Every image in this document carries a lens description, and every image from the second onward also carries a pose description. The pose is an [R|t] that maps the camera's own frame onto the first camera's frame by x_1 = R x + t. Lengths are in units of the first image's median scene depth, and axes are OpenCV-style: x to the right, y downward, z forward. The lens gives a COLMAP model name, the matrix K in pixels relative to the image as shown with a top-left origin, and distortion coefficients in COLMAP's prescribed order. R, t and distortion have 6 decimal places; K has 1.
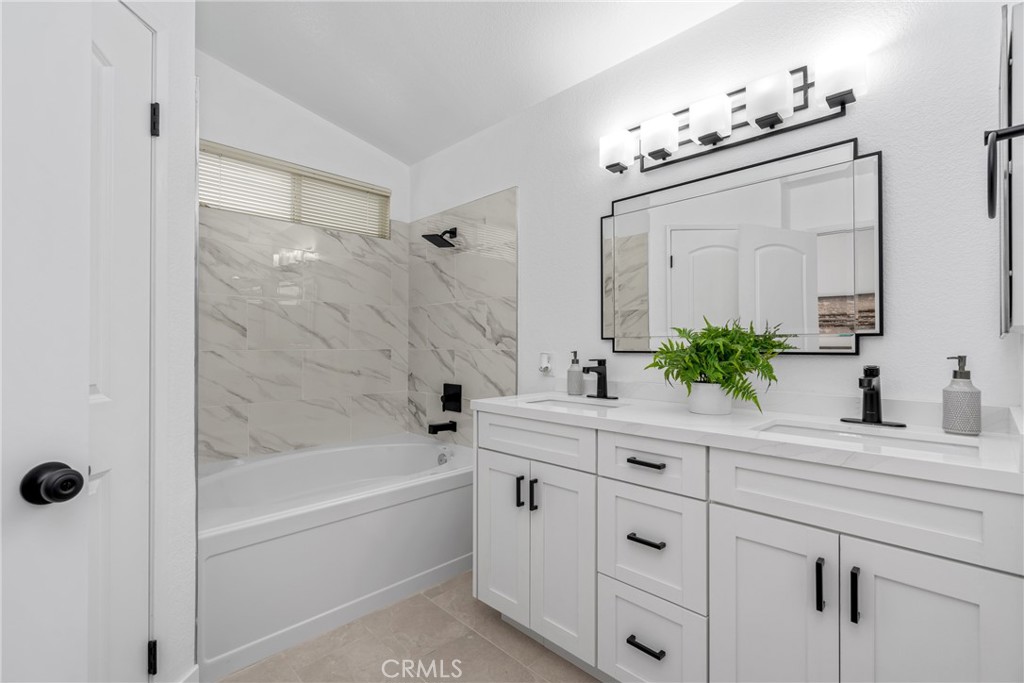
lens RADIAL K [[462.2, 0, 511.6], [0, 462.2, 342.3], [0, 0, 1]] dist [0.001618, 0.000190]
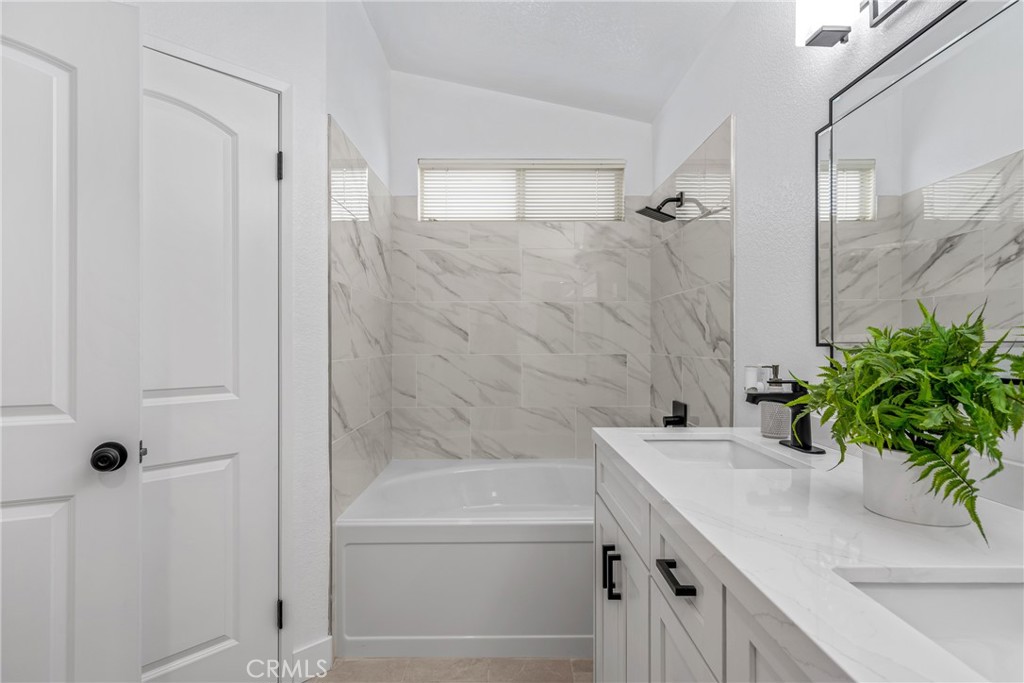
lens RADIAL K [[536.1, 0, 510.2], [0, 536.1, 341.6], [0, 0, 1]] dist [-0.001540, -0.000115]
pose [[0.717186, -0.003177, -0.696875, 0.310155], [0.005990, 0.999981, 0.001605, -0.012080], [0.696856, -0.005326, 0.717191, 0.210870]]
